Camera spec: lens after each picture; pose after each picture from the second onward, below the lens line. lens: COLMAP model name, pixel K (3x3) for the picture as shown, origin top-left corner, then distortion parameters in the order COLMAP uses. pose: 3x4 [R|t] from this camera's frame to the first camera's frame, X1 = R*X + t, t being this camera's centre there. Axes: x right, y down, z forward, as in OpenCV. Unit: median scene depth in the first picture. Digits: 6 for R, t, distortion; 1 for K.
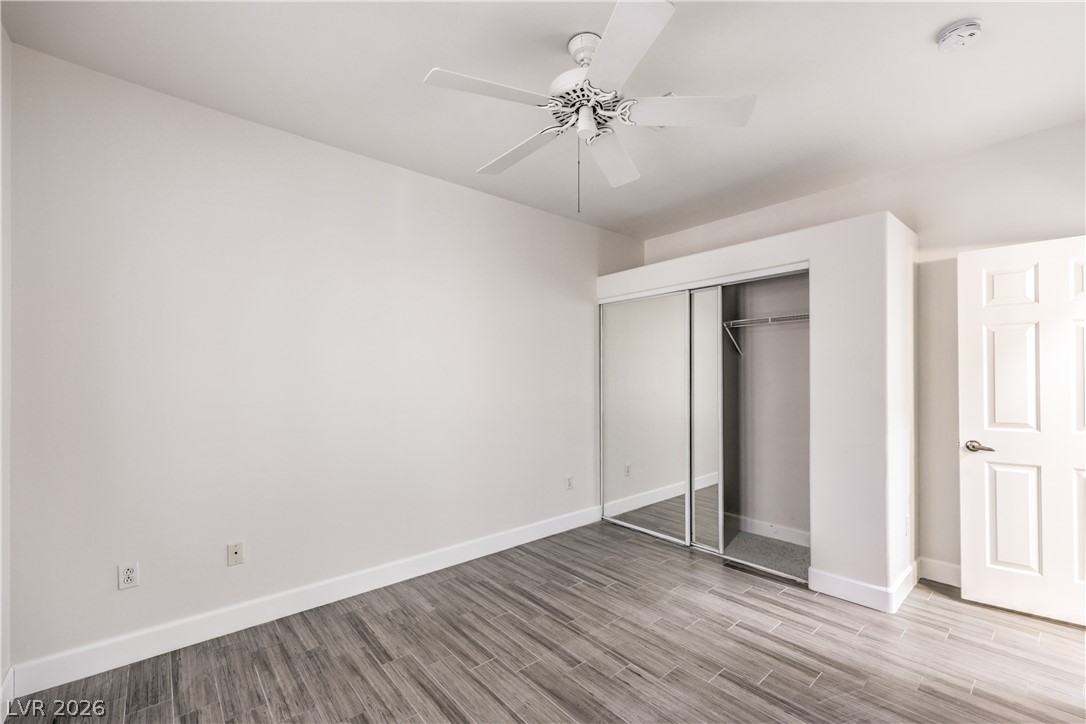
lens RADIAL K [[448.0, 0, 544.1], [0, 448.0, 369.0], [0, 0, 1]] dist [0.002368, -0.000352]
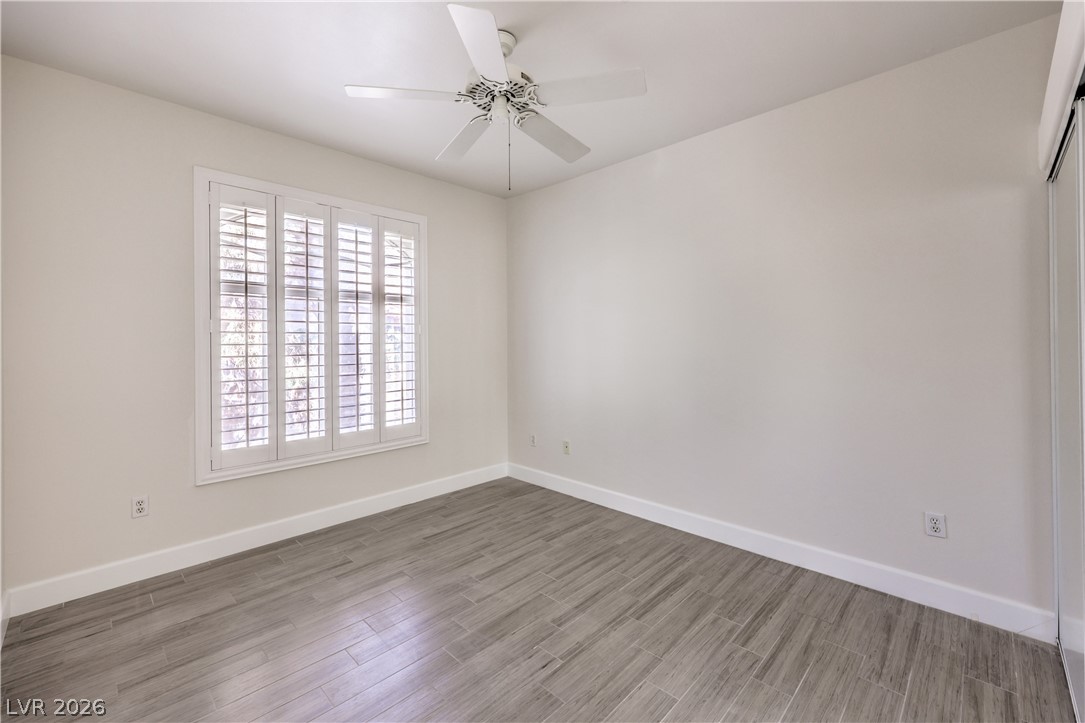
lens RADIAL K [[447.6, 0, 545.0], [0, 447.6, 353.5], [0, 0, 1]] dist [0.002368, -0.000352]
pose [[0.108355, 0.030881, -0.993632, 0.859092], [0.020842, 0.999227, 0.033327, 0.019946], [0.993894, -0.024321, 0.107628, 0.729301]]
